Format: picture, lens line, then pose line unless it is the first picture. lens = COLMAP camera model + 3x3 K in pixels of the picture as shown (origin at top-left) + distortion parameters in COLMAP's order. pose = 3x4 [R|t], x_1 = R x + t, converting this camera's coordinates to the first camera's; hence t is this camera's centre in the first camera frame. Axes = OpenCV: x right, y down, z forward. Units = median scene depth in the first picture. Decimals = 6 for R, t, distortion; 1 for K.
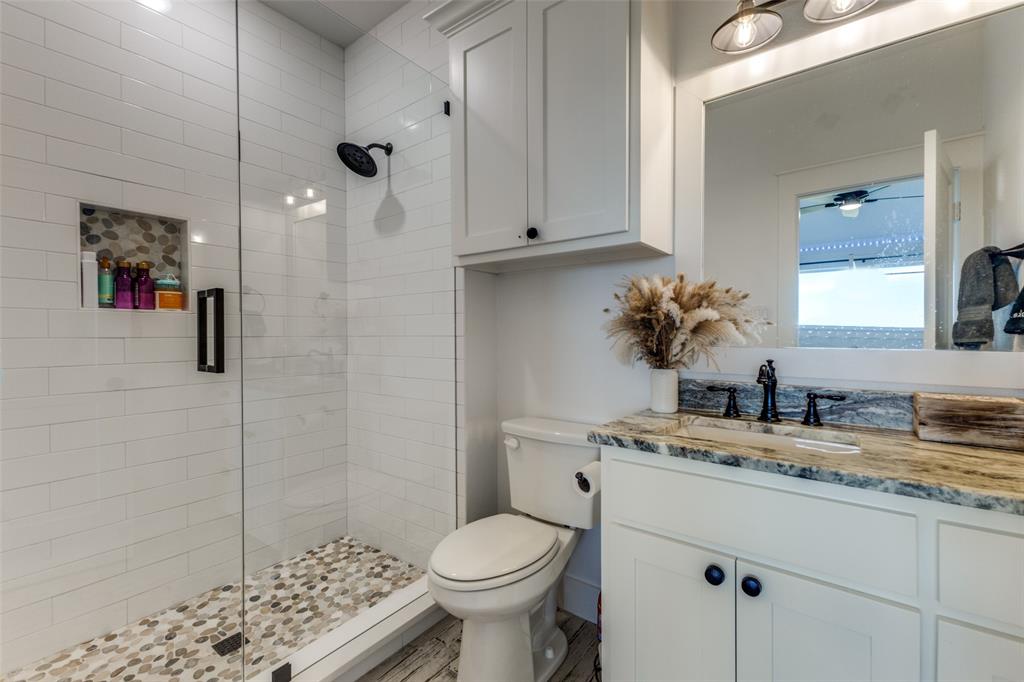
lens RADIAL K [[441.2, 0, 514.8], [0, 441.2, 340.1], [0, 0, 1]] dist [0.011854, 0.000150]
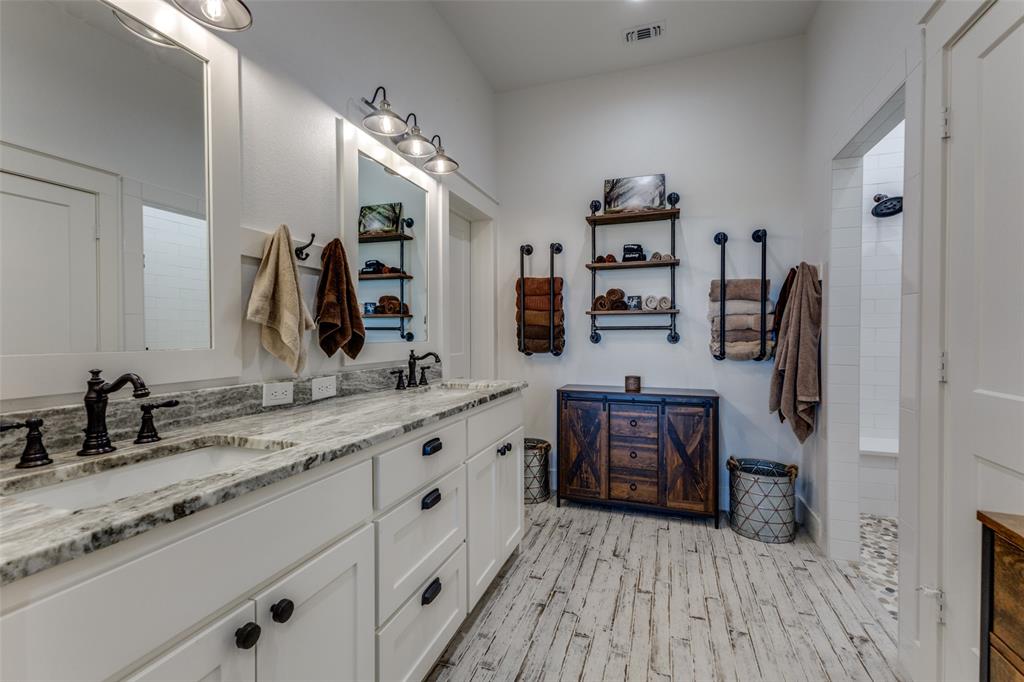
lens RADIAL K [[441.2, 0, 514.8], [0, 441.2, 340.1], [0, 0, 1]] dist [0.011854, 0.000150]
pose [[-0.306545, -0.004140, 0.951847, -0.334498], [0.033745, 0.999315, 0.015214, 0.010025], [-0.951258, 0.036784, -0.306195, 0.588889]]
